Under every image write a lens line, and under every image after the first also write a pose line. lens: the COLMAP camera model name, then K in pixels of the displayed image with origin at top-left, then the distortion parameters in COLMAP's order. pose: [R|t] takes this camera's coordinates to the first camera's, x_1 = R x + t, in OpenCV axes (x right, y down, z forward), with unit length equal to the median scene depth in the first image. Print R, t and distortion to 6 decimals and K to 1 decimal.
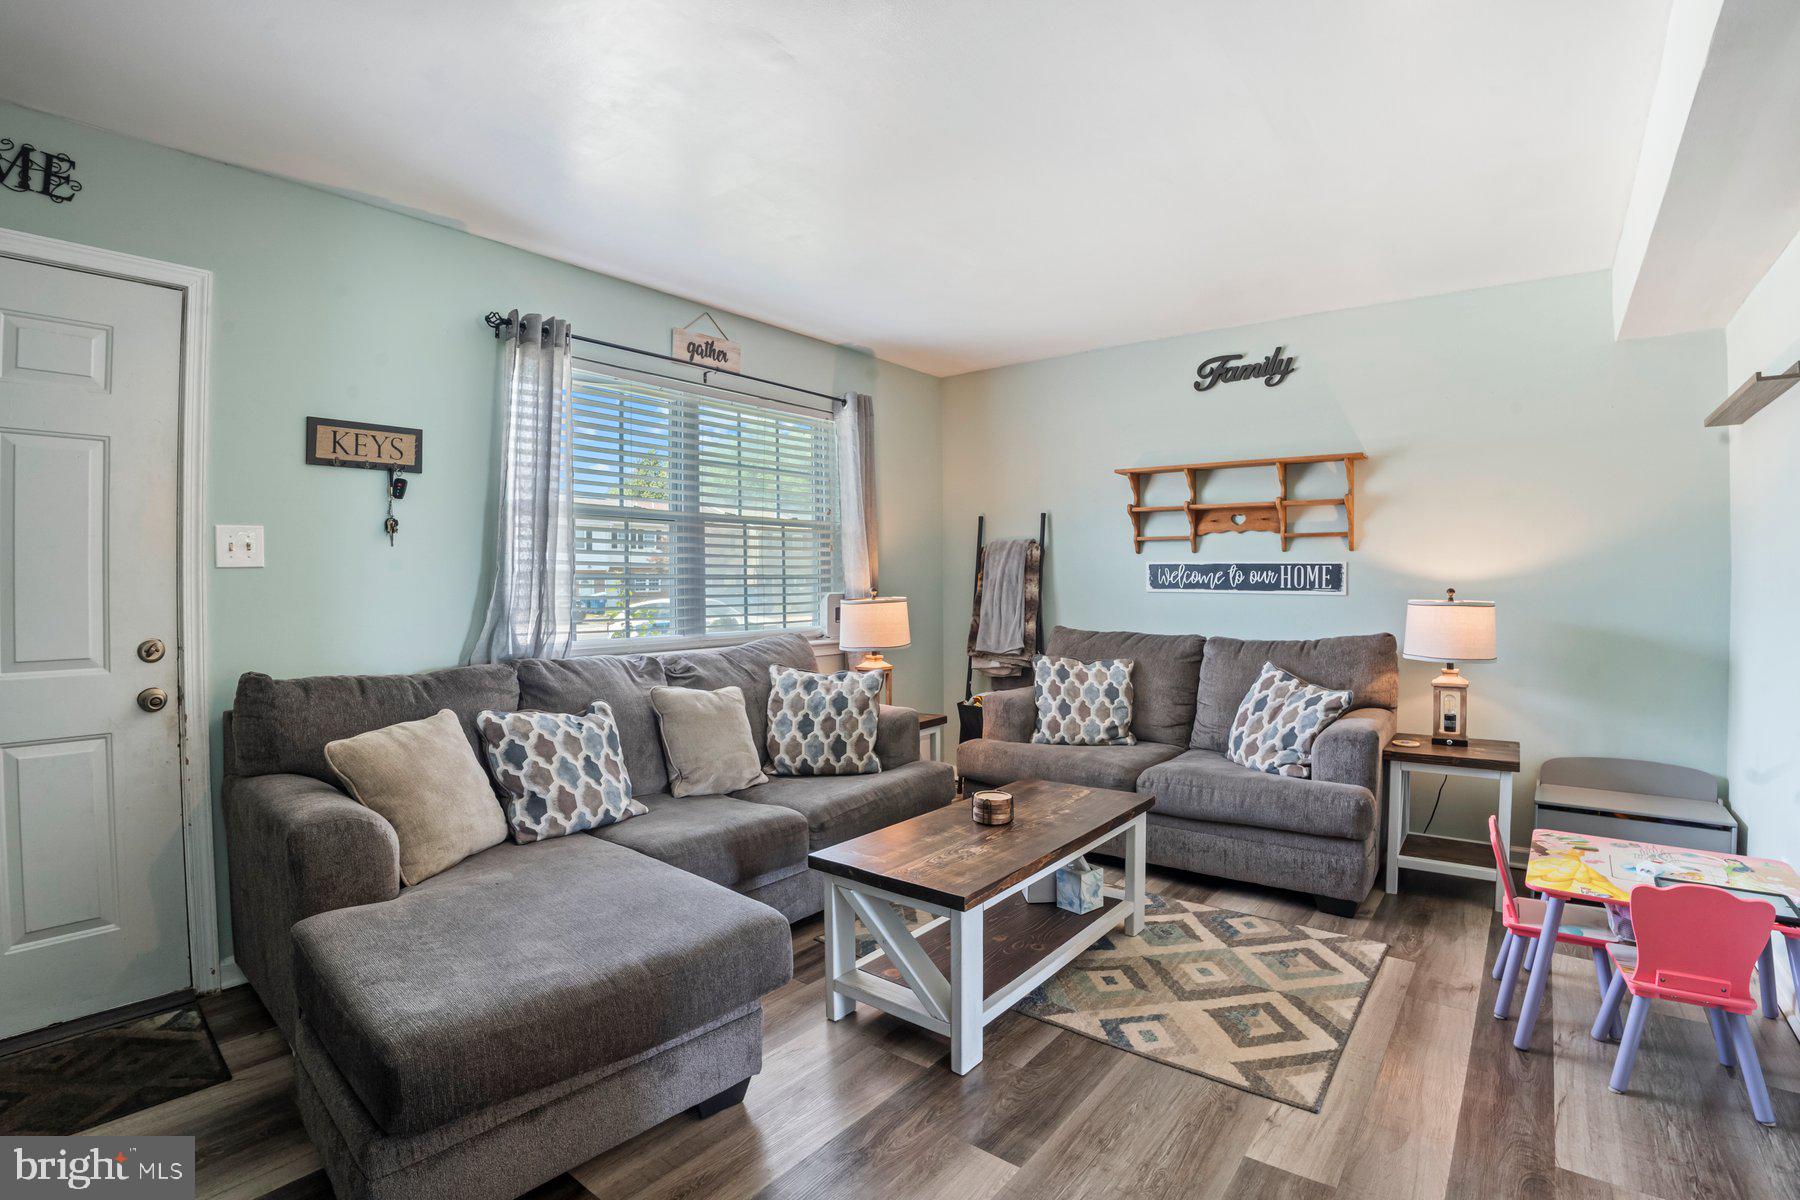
lens RADIAL K [[851.0, 0, 899.8], [0, 851.0, 578.4], [0, 0, 1]] dist [-0.088740, 0.017267]
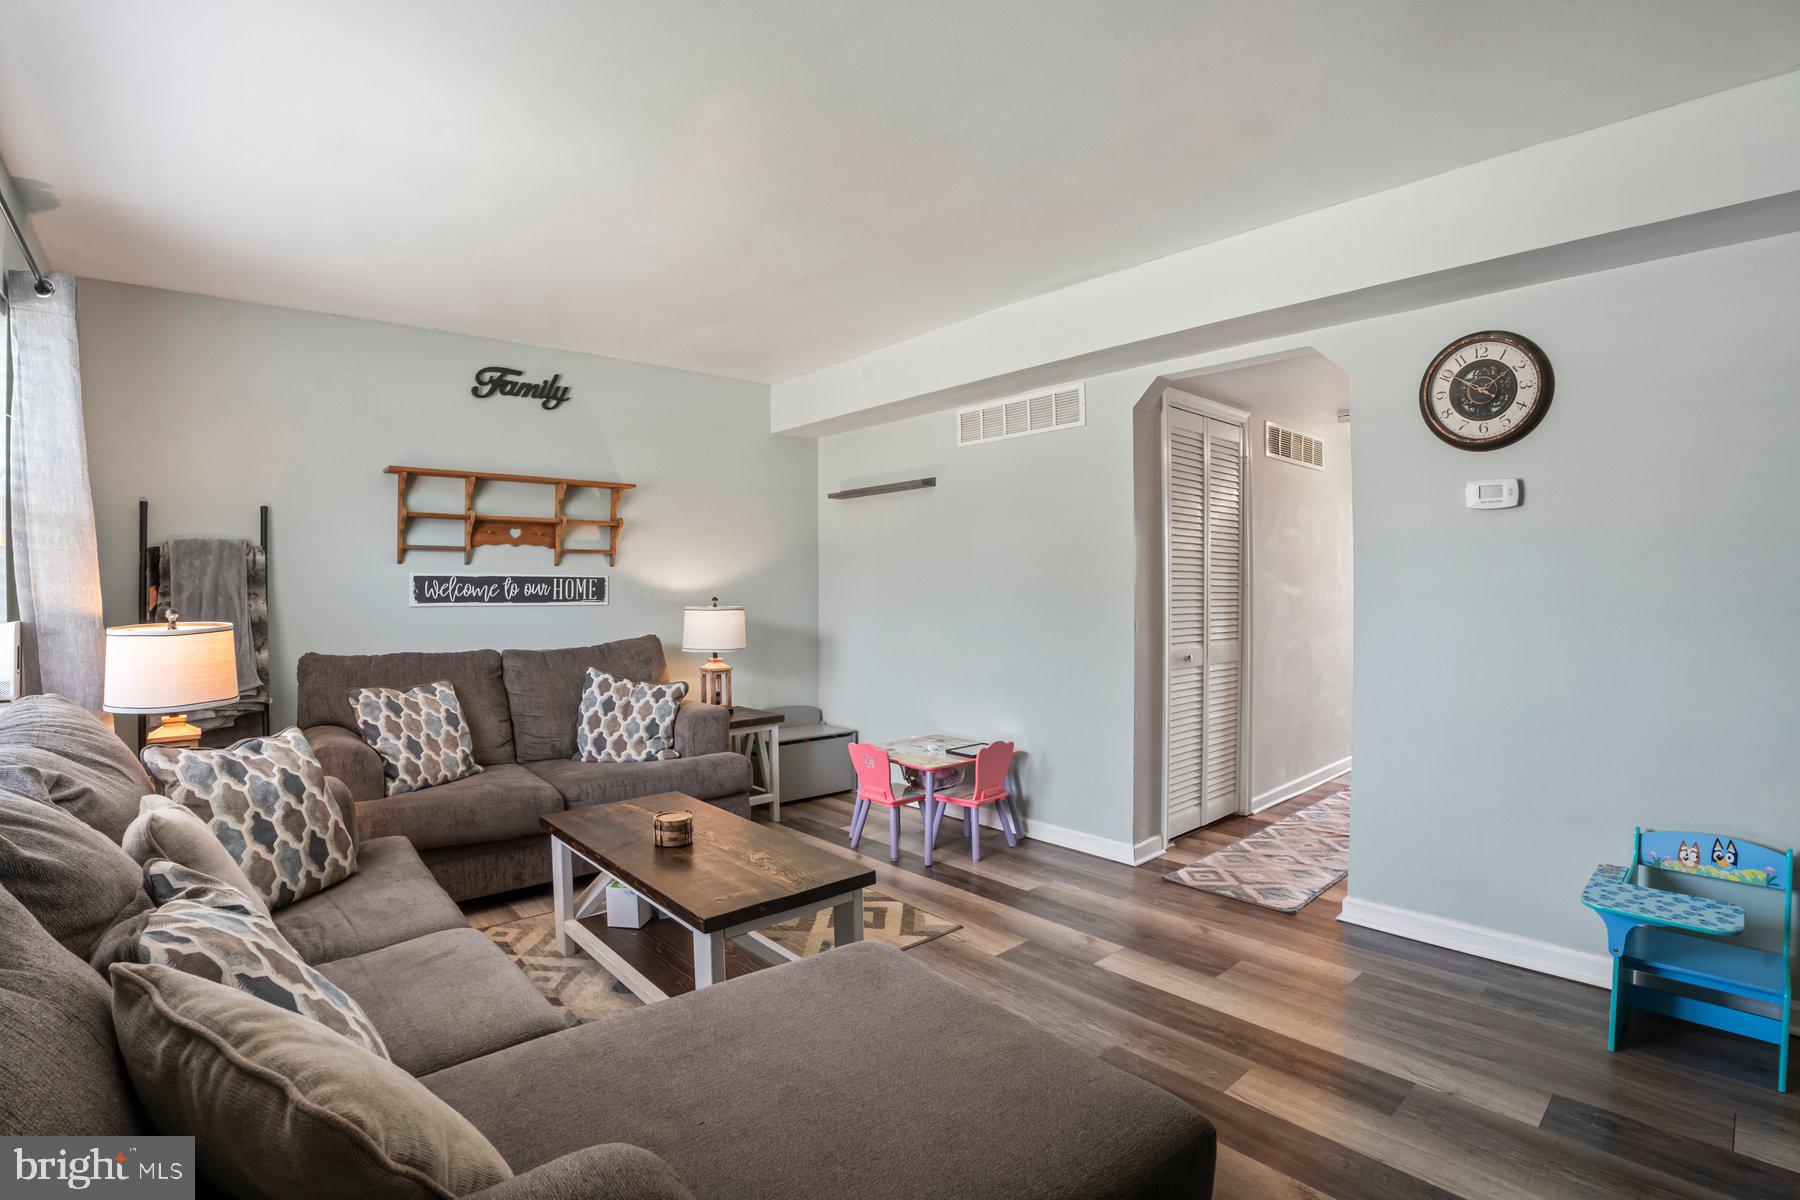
lens RADIAL K [[840.5, 0, 901.3], [0, 840.5, 580.8], [0, 0, 1]] dist [-0.087869, 0.016993]
pose [[0.191353, 0.005853, 0.981504, -0.500003], [0.004479, 0.999967, -0.006836, -0.003461], [-0.981511, 0.005704, 0.191321, 0.362221]]
